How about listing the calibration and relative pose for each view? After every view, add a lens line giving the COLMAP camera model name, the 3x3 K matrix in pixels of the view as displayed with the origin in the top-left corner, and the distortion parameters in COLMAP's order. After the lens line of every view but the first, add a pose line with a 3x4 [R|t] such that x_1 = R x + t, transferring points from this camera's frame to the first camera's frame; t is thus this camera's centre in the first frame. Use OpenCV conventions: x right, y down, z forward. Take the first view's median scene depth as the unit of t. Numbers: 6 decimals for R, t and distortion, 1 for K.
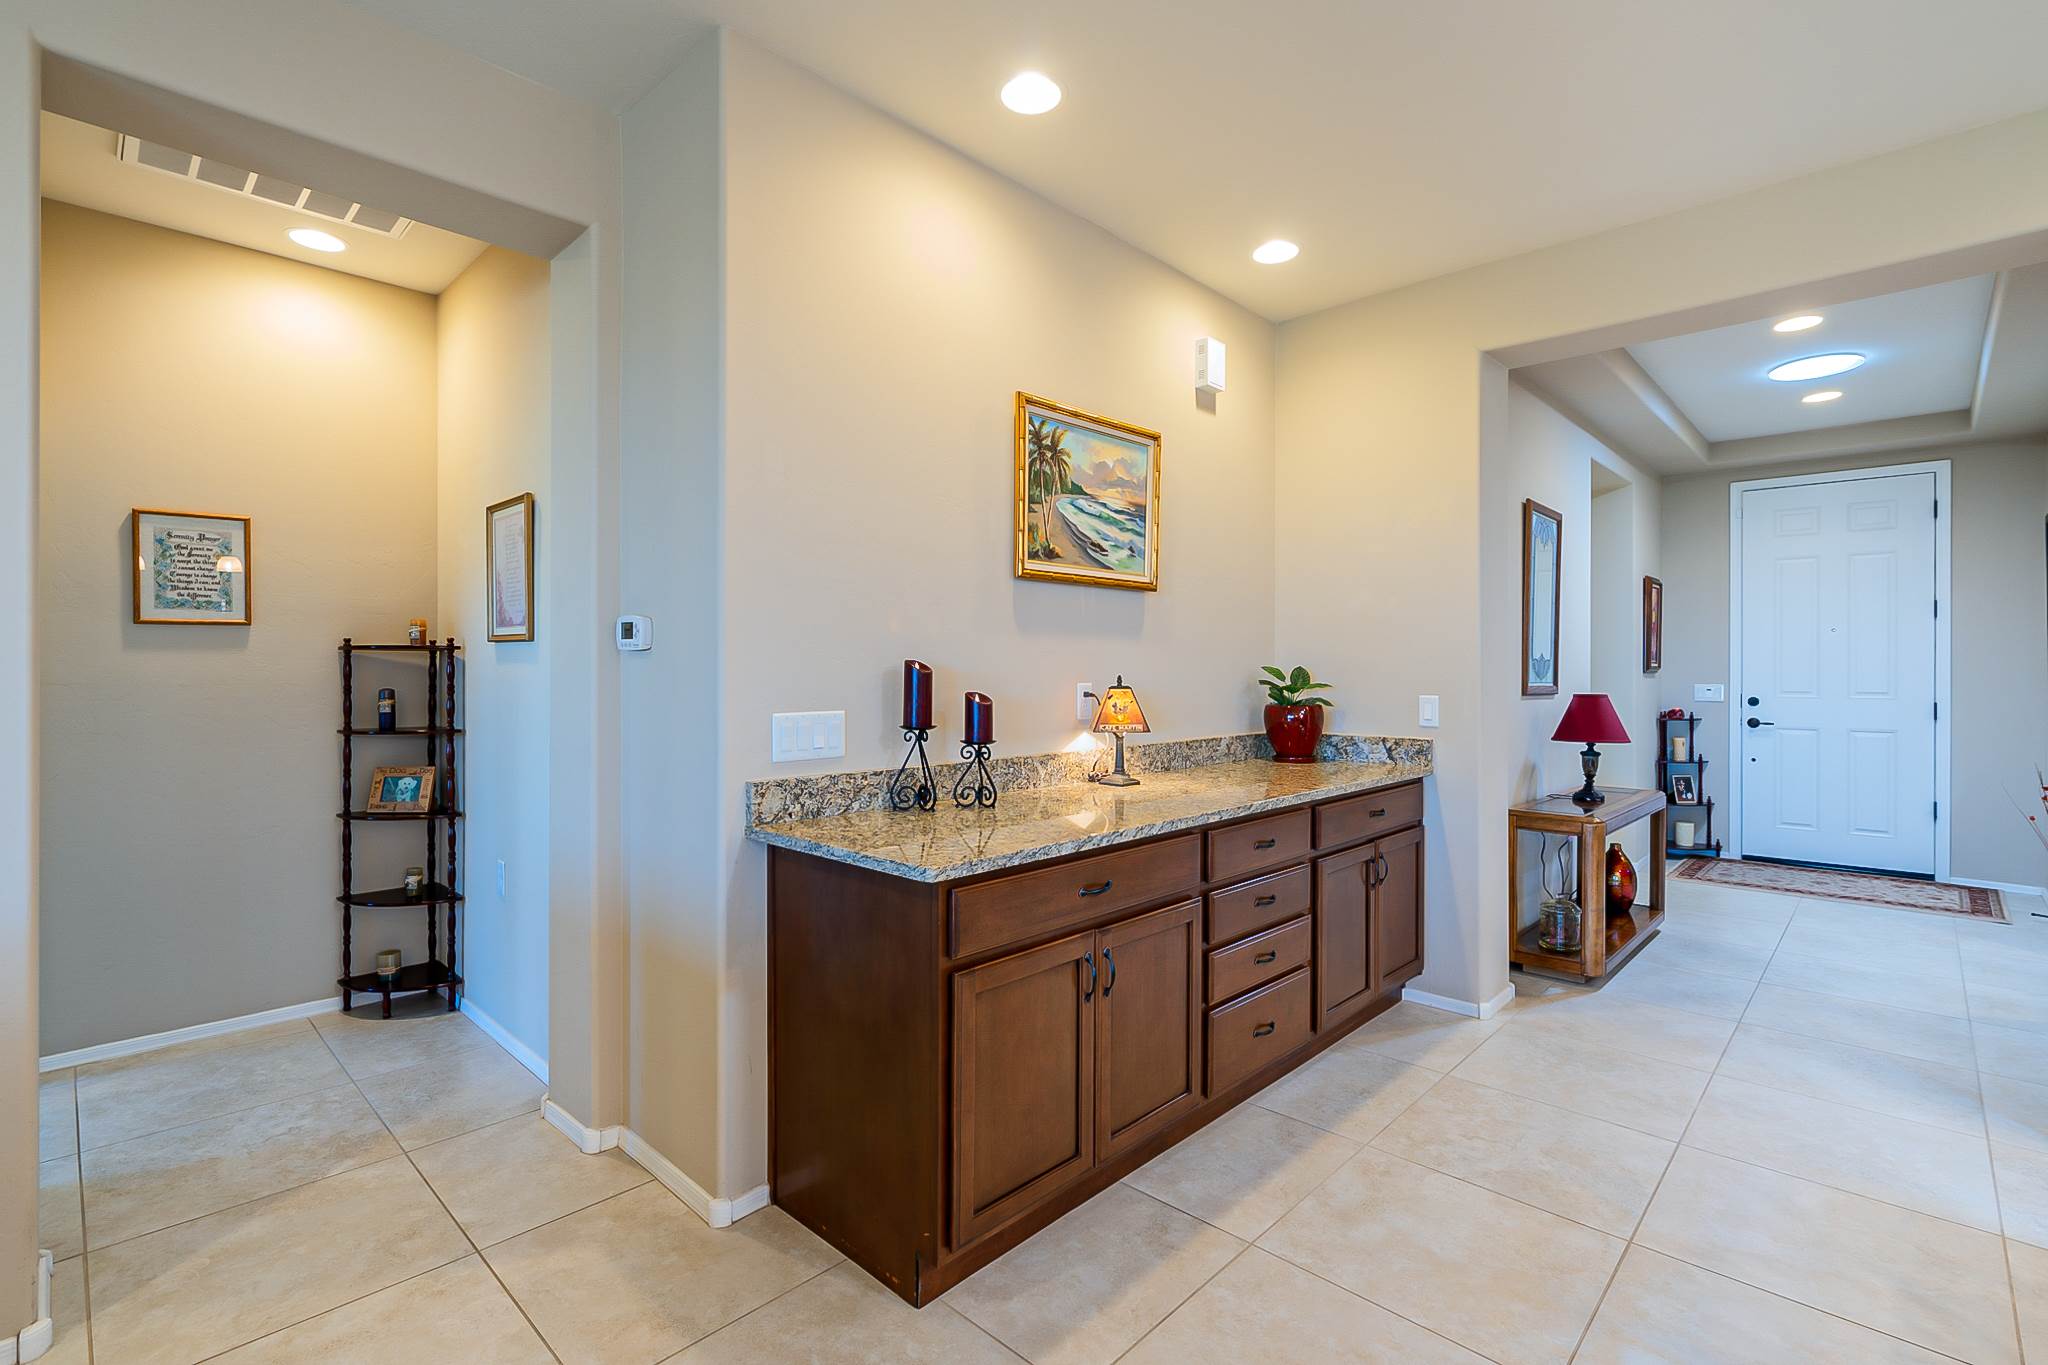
lens RADIAL K [[935.6, 0, 1005.3], [0, 935.6, 673.3], [0, 0, 1]] dist [-0.004581, 0.001124]
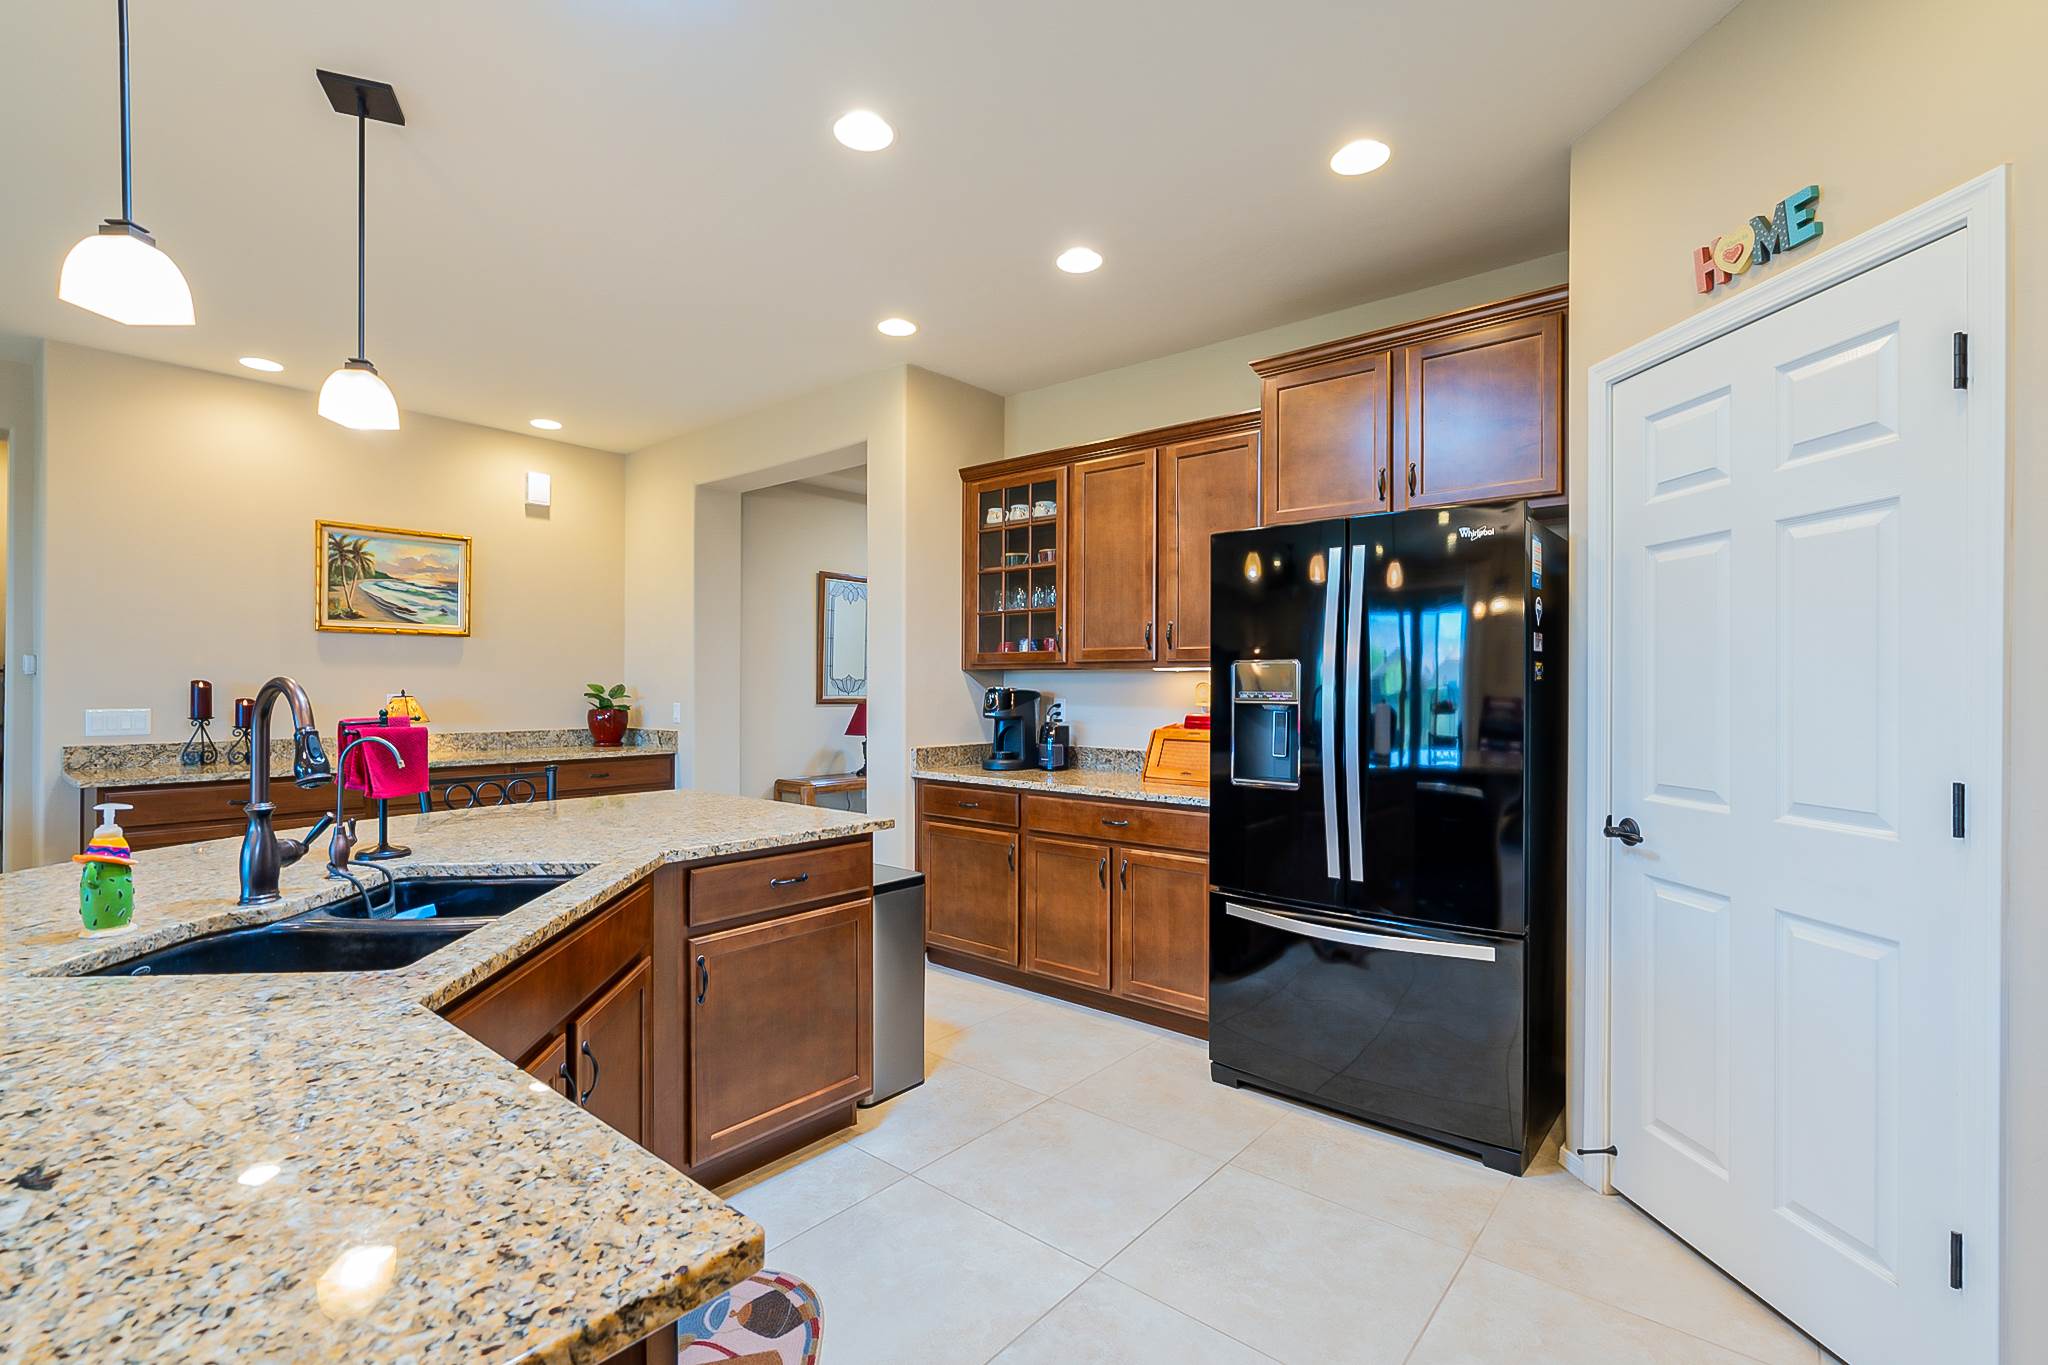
lens RADIAL K [[935.6, 0, 992.2], [0, 935.6, 689.3], [0, 0, 1]] dist [-0.004581, 0.001124]
pose [[0.996686, 0.002602, 0.081309, 1.017252], [-0.002886, 0.999990, 0.003367, -0.006839], [-0.081299, -0.003590, 0.996683, -0.718496]]
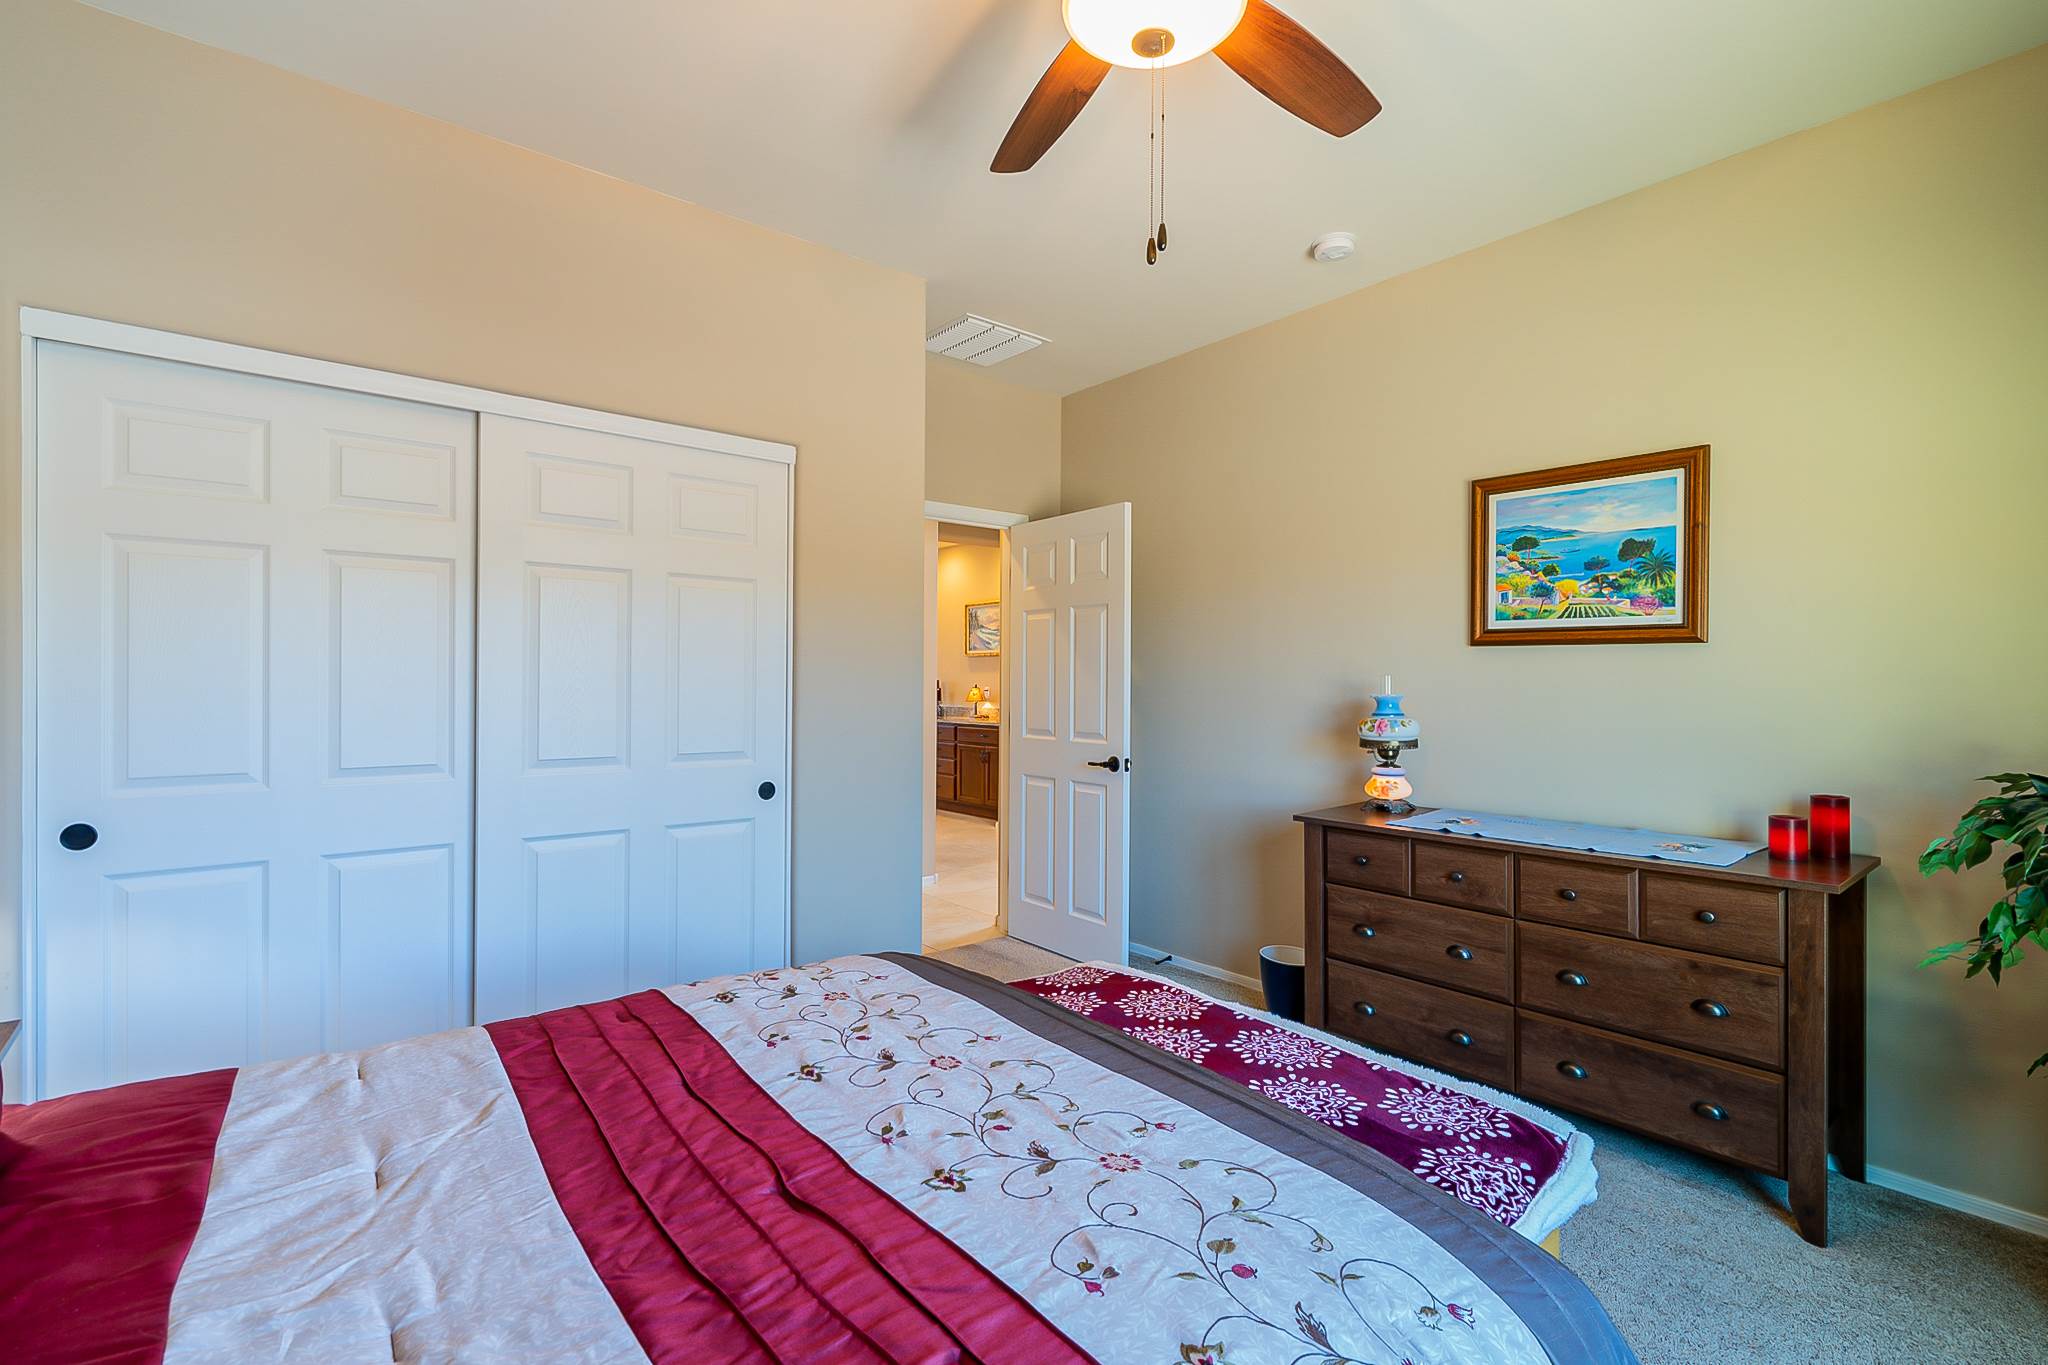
lens RADIAL K [[935.6, 0, 1023.6], [0, 935.6, 667.3], [0, 0, 1]] dist [-0.004581, 0.001124]
pose [[-0.105832, -0.012029, -0.994311, 3.327095], [0.000910, 0.999925, -0.012194, -0.015711], [0.994384, -0.002196, -0.105813, 1.504330]]
